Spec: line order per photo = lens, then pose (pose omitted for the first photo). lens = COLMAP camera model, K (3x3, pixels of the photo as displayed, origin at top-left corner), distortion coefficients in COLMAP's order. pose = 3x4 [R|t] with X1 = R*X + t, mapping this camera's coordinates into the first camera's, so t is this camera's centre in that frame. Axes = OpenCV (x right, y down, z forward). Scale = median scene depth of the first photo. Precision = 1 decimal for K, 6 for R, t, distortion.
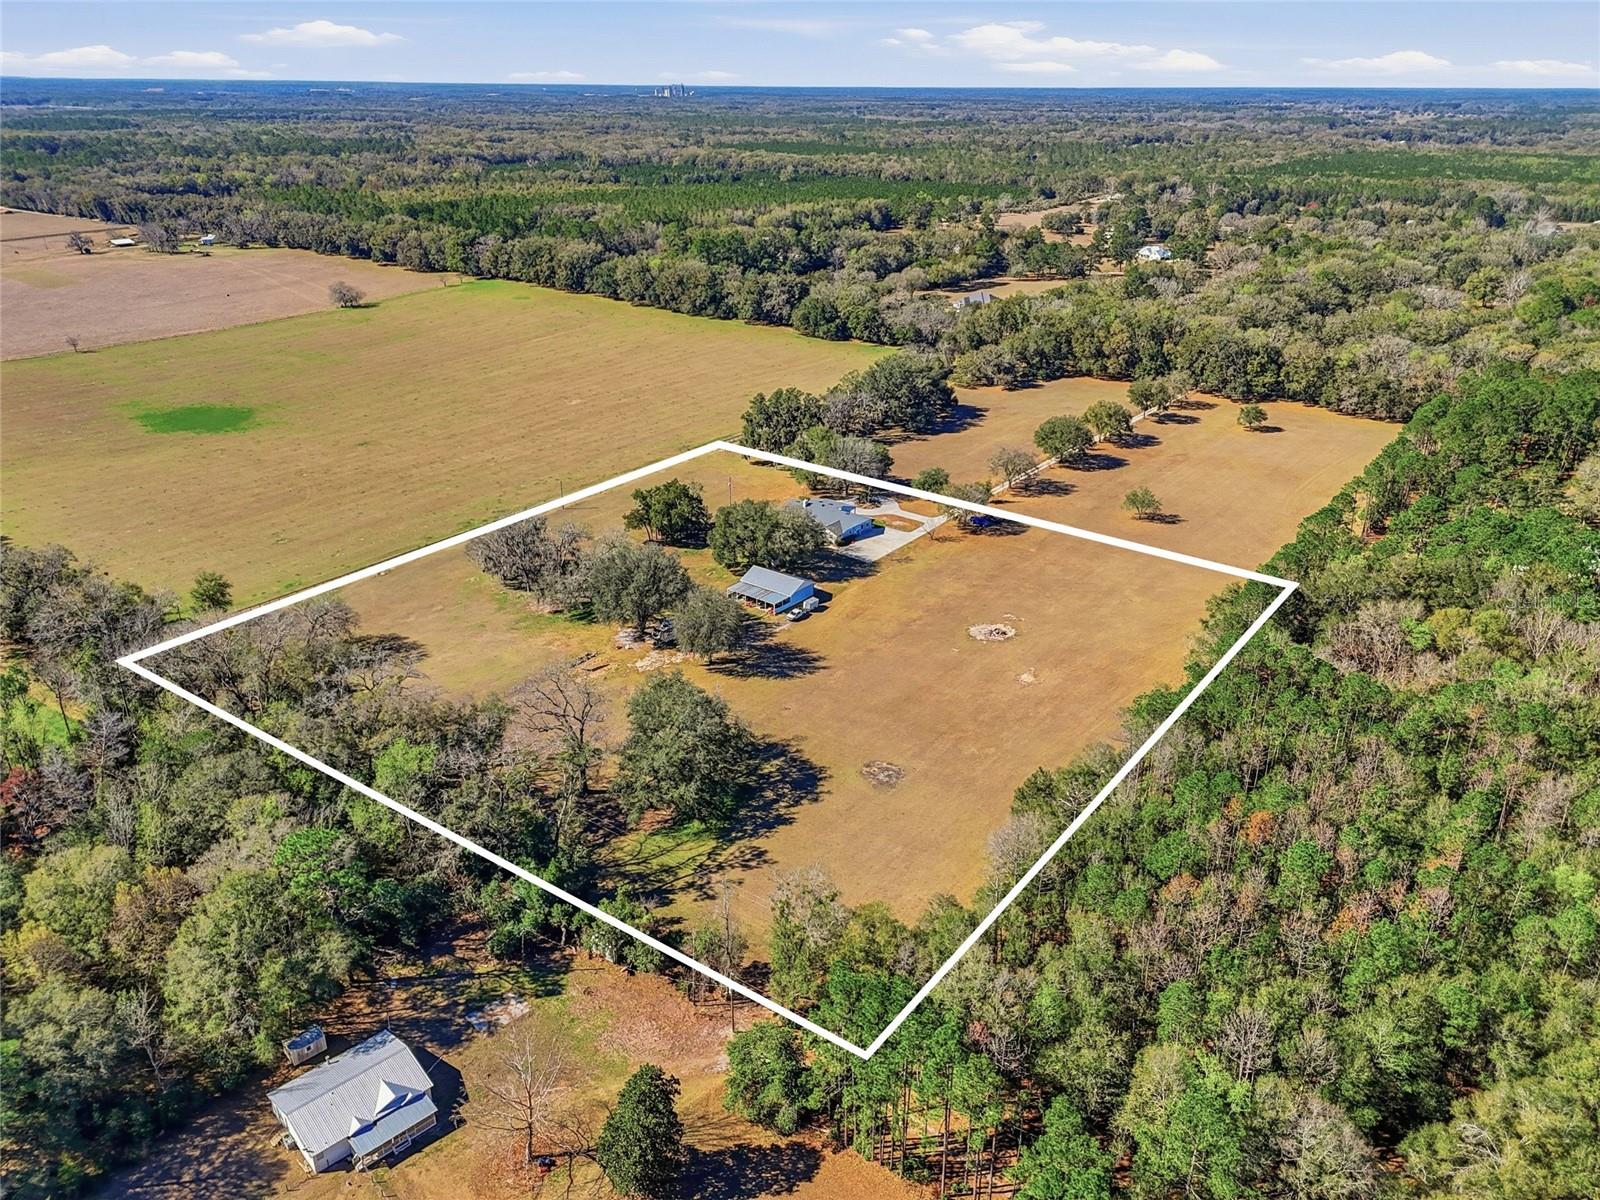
lens RADIAL K [[1179.5, 0, 800.0], [0, 1179.5, 600.0], [0, 0, 1]] dist [0.036427, -0.009127]
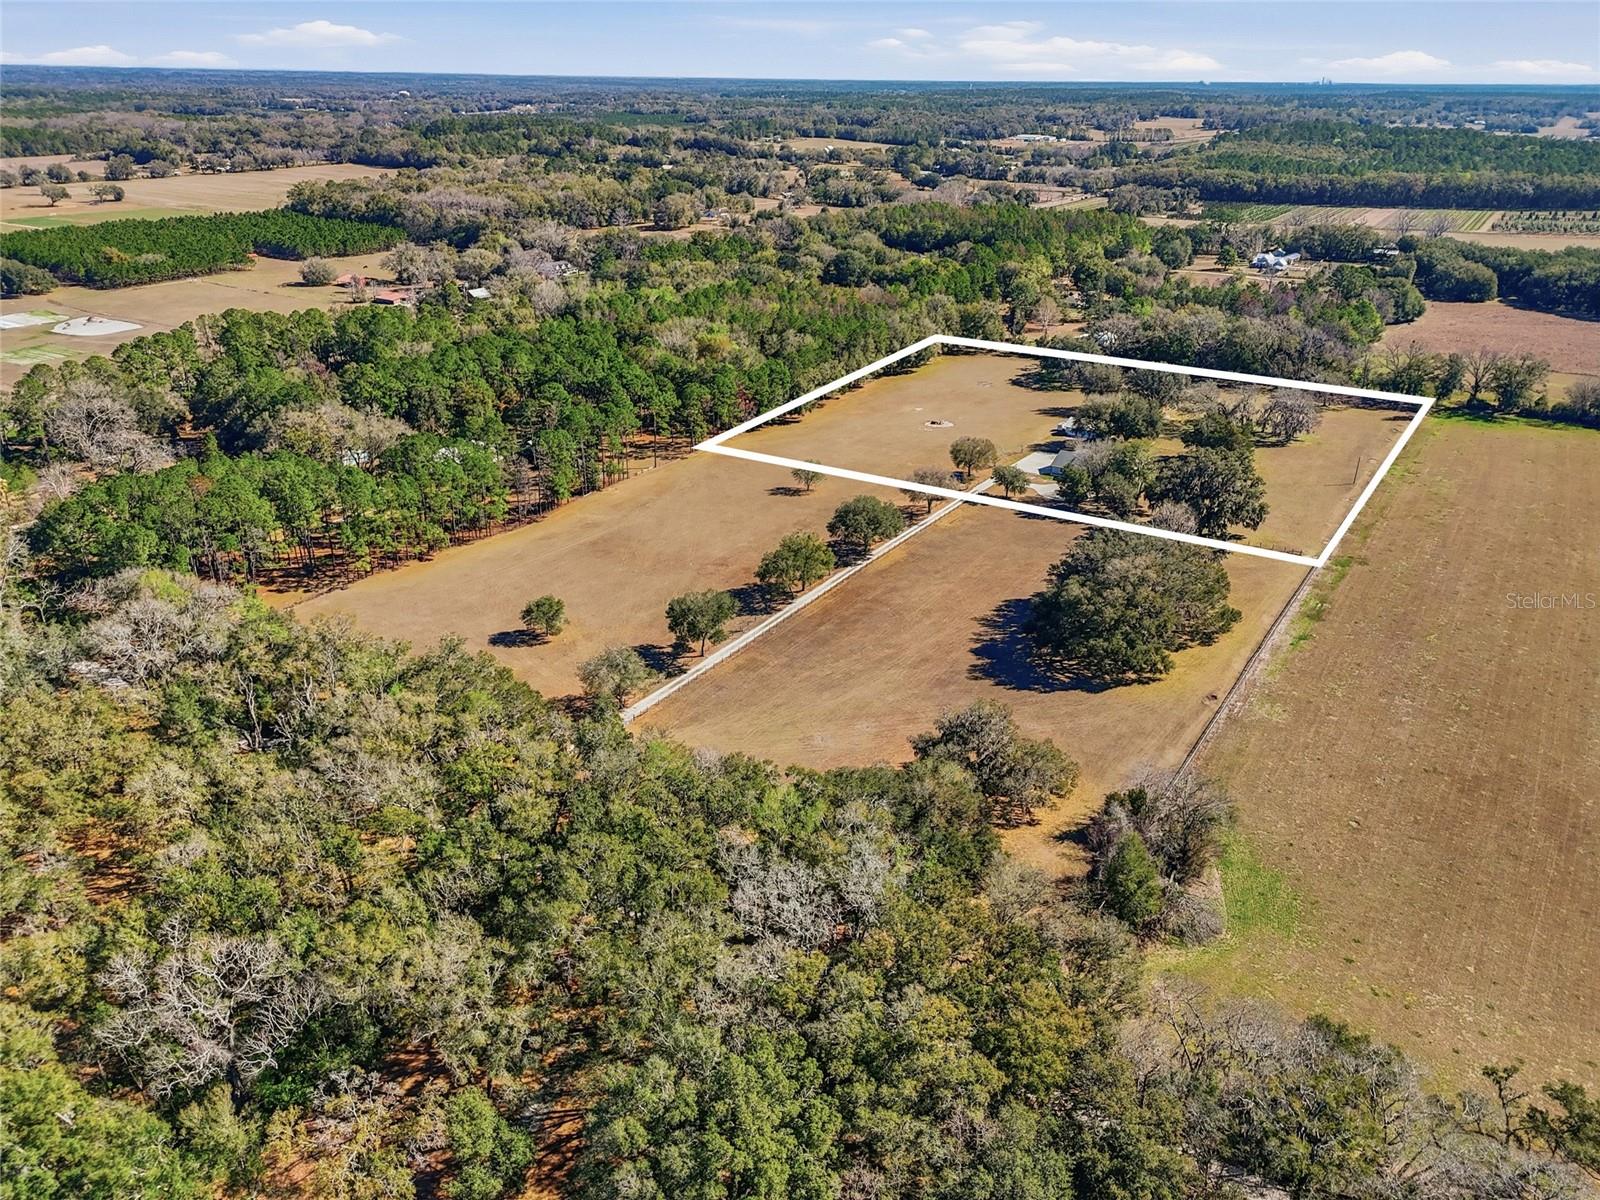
lens RADIAL K [[1179.5, 0, 800.0], [0, 1179.5, 600.0], [0, 0, 1]] dist [0.036427, -0.009127]
pose [[-0.997987, 0.020884, -0.059883, 0.359605], [-0.030438, 0.670639, 0.741159, -0.785489], [0.055638, 0.741489, -0.668654, 1.778495]]
